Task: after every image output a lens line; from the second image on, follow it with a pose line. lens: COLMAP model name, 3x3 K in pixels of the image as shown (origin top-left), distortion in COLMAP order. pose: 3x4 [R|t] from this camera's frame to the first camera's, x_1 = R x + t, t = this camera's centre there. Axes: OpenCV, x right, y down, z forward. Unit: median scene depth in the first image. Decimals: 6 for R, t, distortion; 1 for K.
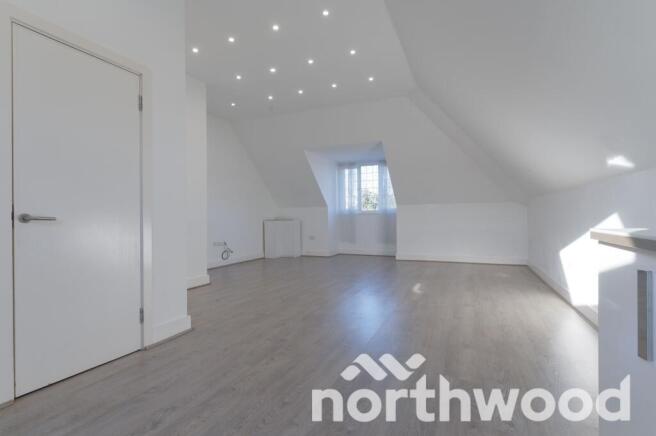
lens RADIAL K [[322.1, 0, 328.0], [0, 322.1, 218.0], [0, 0, 1]] dist [-0.001970, -0.000105]
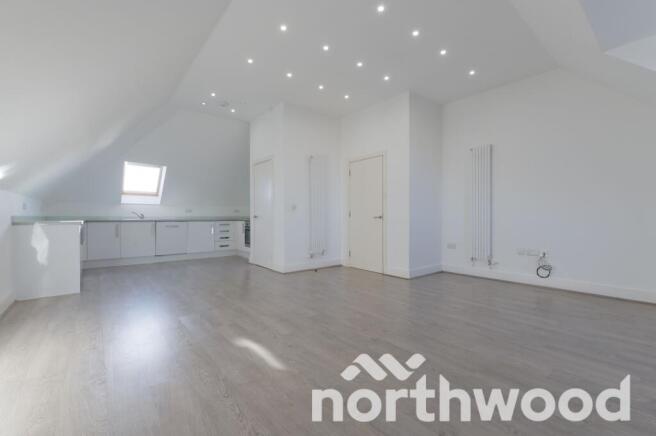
lens RADIAL K [[284.6, 0, 328.0], [0, 284.6, 218.0], [0, 0, 1]] dist [0.001389, -0.000112]
pose [[-0.456912, 0.008688, -0.889469, 0.365511], [-0.000690, 0.999949, 0.010121, -0.003989], [0.889512, 0.005238, -0.456882, 0.748128]]
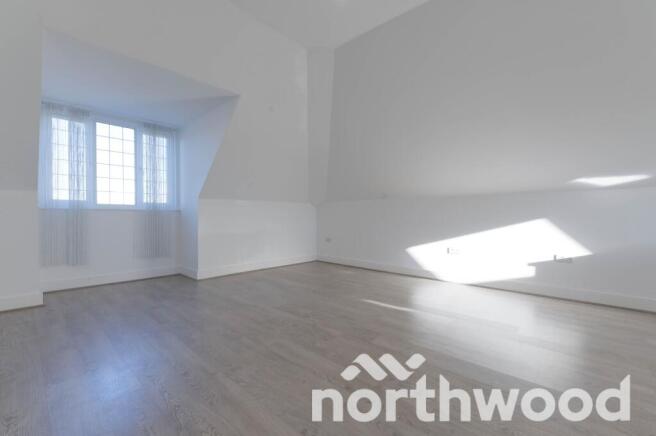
lens RADIAL K [[284.6, 0, 328.0], [0, 284.6, 218.0], [0, 0, 1]] dist [0.001389, -0.000112]
pose [[0.338263, 0.000384, 0.941052, -0.235443], [0.001705, 0.999998, -0.001021, 0.002407], [-0.941050, 0.001950, 0.338261, 0.510486]]
